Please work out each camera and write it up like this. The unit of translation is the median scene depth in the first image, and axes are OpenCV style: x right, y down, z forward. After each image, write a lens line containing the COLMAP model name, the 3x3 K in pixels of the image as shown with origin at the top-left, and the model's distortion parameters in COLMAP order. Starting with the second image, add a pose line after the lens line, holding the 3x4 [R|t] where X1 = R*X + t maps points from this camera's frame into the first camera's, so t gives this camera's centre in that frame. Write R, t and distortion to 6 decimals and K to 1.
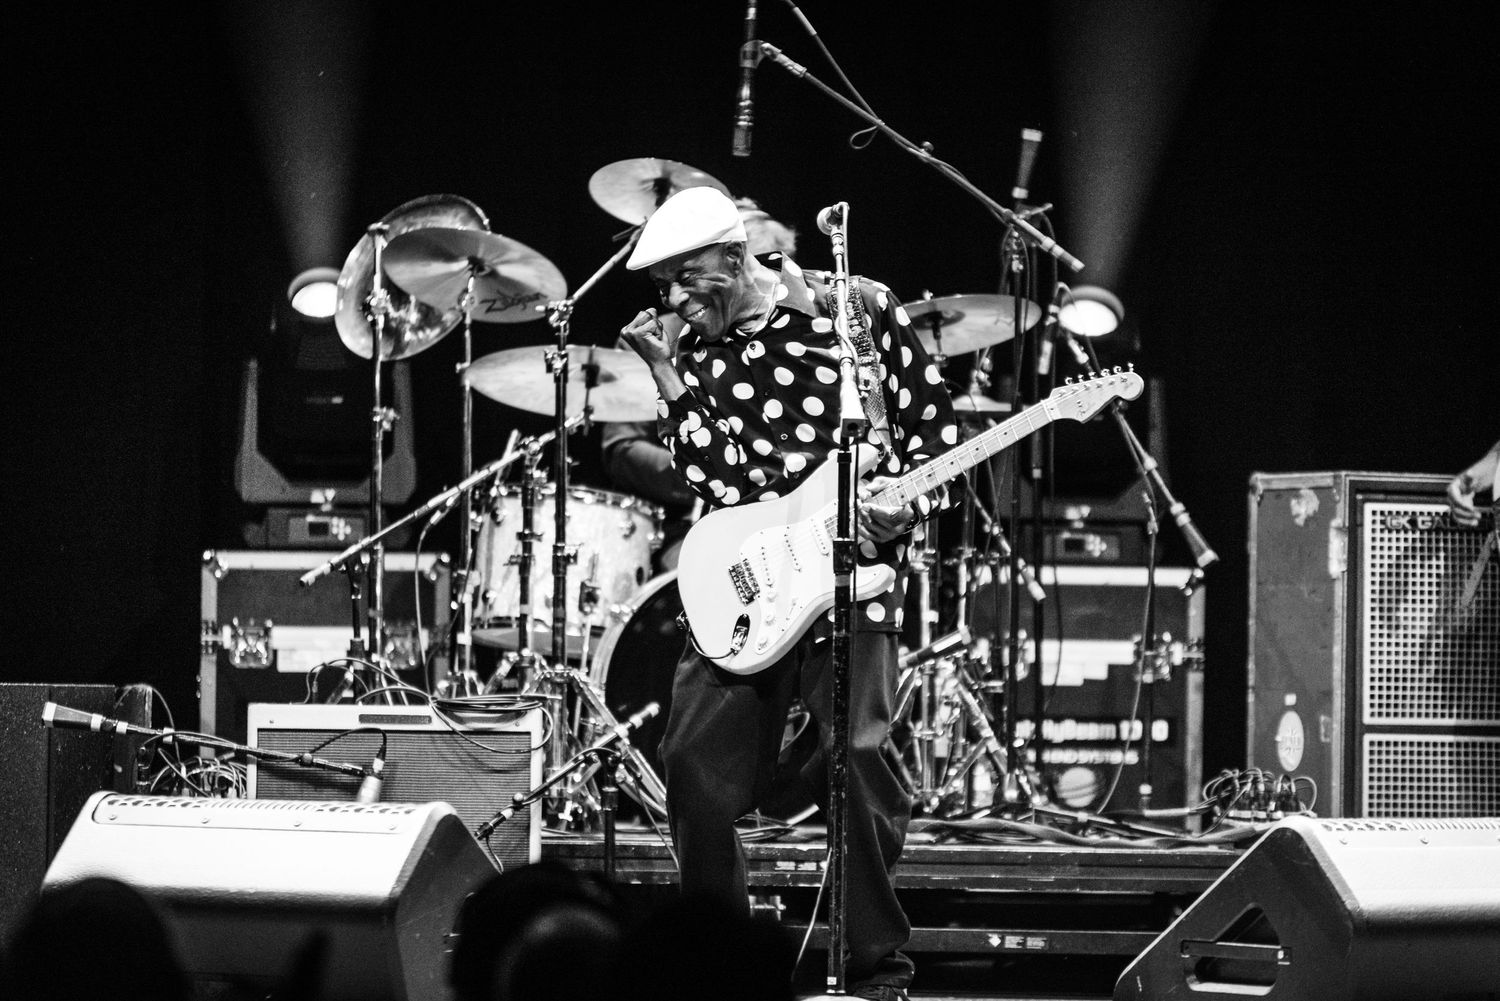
lens RADIAL K [[8270.5, 0, 750.0], [0, 8270.5, 500.5], [0, 0, 1]] dist [-0.022137, 20.558575]
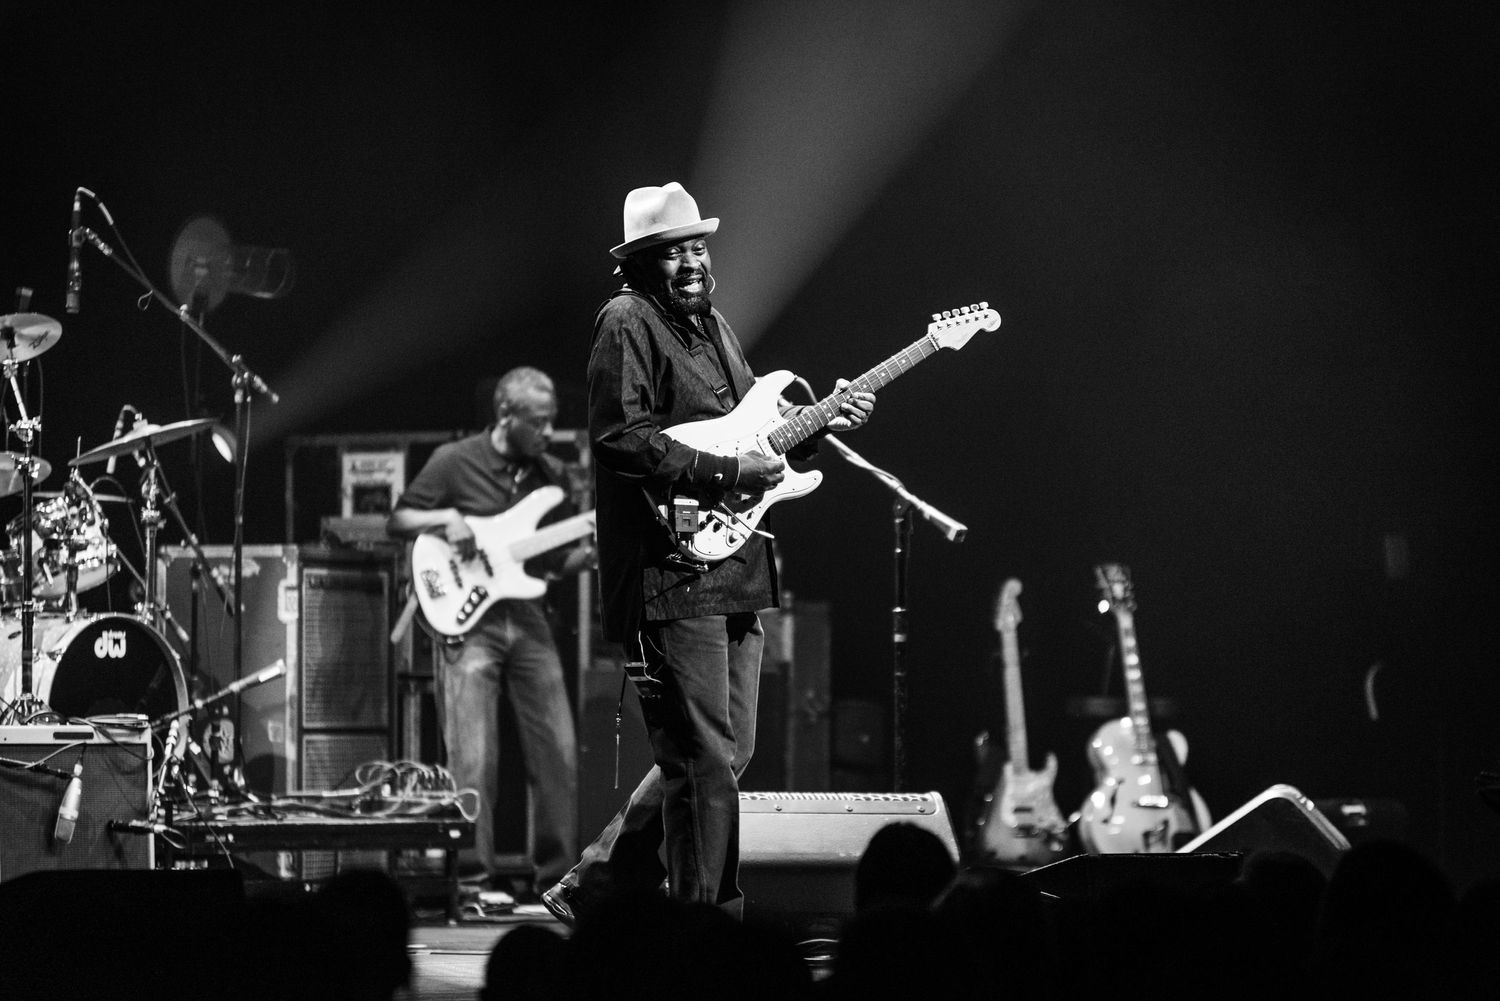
lens RADIAL K [[7860.7, 0, 750.0], [0, 7860.7, 500.5], [0, 0, 1]] dist [0.205139, -5.235391]
pose [[0.695963, 0.004628, 0.718063, -0.833472], [-0.005790, 0.999983, -0.000833, -0.010602], [-0.718055, -0.003578, 0.695977, 0.030819]]
